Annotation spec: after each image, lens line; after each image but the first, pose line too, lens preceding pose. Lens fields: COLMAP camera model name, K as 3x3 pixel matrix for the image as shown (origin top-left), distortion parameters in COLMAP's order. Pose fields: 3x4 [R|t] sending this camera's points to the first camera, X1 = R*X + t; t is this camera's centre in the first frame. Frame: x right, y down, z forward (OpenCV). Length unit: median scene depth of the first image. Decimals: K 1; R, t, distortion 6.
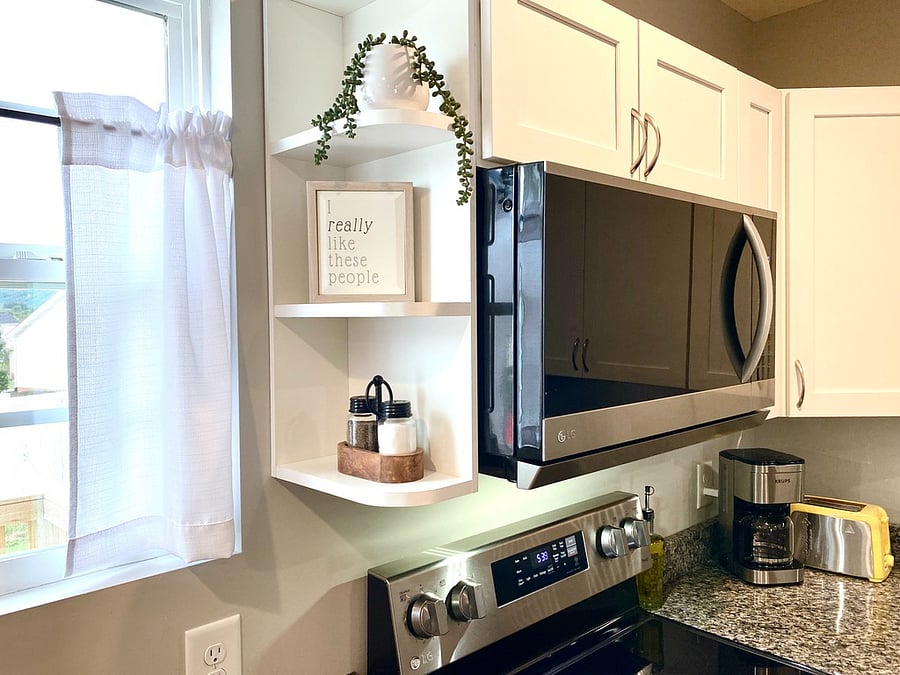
lens RADIAL K [[715.4, 0, 449.9], [0, 715.4, 338.8], [0, 0, 1]] dist [0.009951, 0.006163]
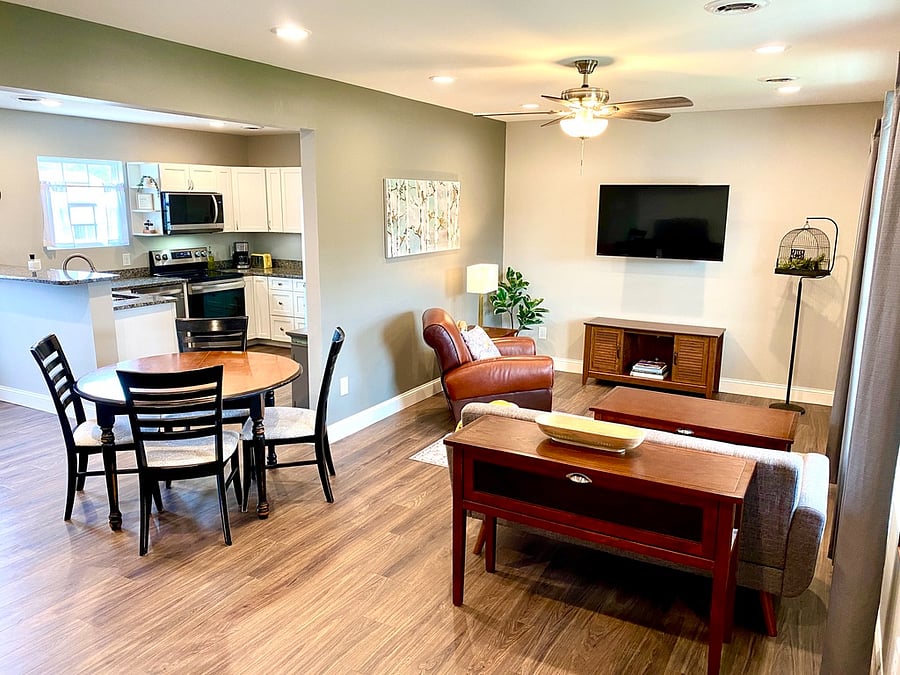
lens RADIAL K [[715.4, 0, 451.2], [0, 715.4, 336.7], [0, 0, 1]] dist [0.009951, 0.006163]
pose [[0.961647, -0.039642, 0.271410, 0.828540], [-0.006903, 0.985690, 0.168425, -0.030493], [-0.274203, -0.163839, 0.947613, -6.894156]]
